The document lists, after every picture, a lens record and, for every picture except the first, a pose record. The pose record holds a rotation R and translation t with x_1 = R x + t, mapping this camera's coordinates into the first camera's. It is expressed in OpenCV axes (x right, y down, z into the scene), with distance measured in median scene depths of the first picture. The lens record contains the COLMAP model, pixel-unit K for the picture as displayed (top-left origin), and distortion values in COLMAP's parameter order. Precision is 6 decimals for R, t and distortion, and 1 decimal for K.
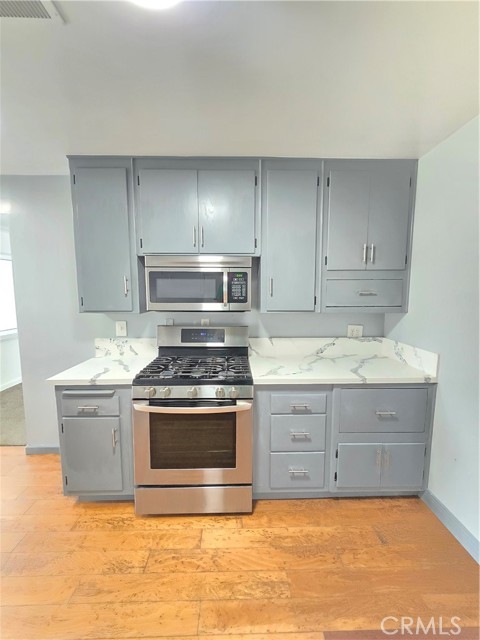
lens RADIAL K [[262.4, 0, 243.0], [0, 262.4, 320.0], [0, 0, 1]] dist [0.001610, 0.000285]
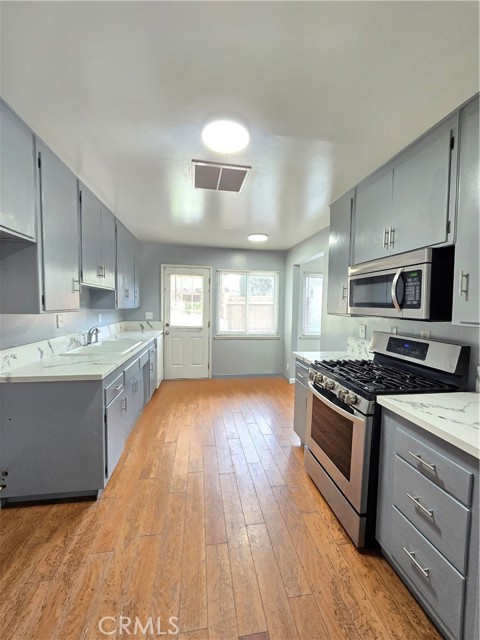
lens RADIAL K [[262.4, 0, 239.4], [0, 262.4, 318.5], [0, 0, 1]] dist [0.001610, 0.000285]
pose [[0.131108, 0.056452, -0.989759, 0.723537], [-0.126304, 0.991193, 0.039803, -0.000186], [0.983289, 0.119792, 0.137083, 0.375857]]
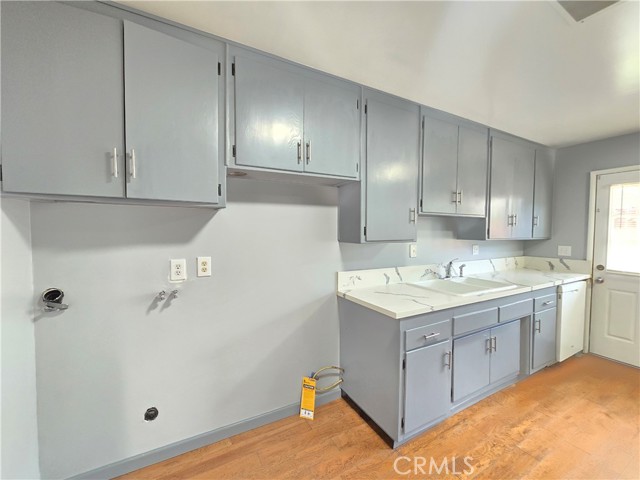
lens RADIAL K [[262.4, 0, 319.6], [0, 262.4, 240.5], [0, 0, 1]] dist [0.001610, 0.000285]
pose [[-0.888679, 0.015497, -0.458268, 0.348431], [-0.055087, 0.988582, 0.140256, -0.037126], [0.455209, 0.149887, -0.877678, 0.631167]]
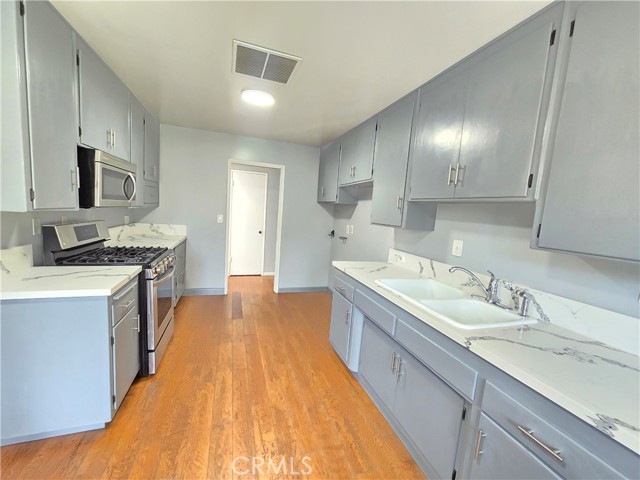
lens RADIAL K [[262.4, 0, 320.9], [0, 262.4, 240.2], [0, 0, 1]] dist [0.001610, 0.000285]
pose [[-0.295297, -0.127723, 0.946830, -1.540078], [0.030685, 0.989245, 0.143014, -0.022065], [-0.954913, 0.071285, -0.288202, 0.507357]]
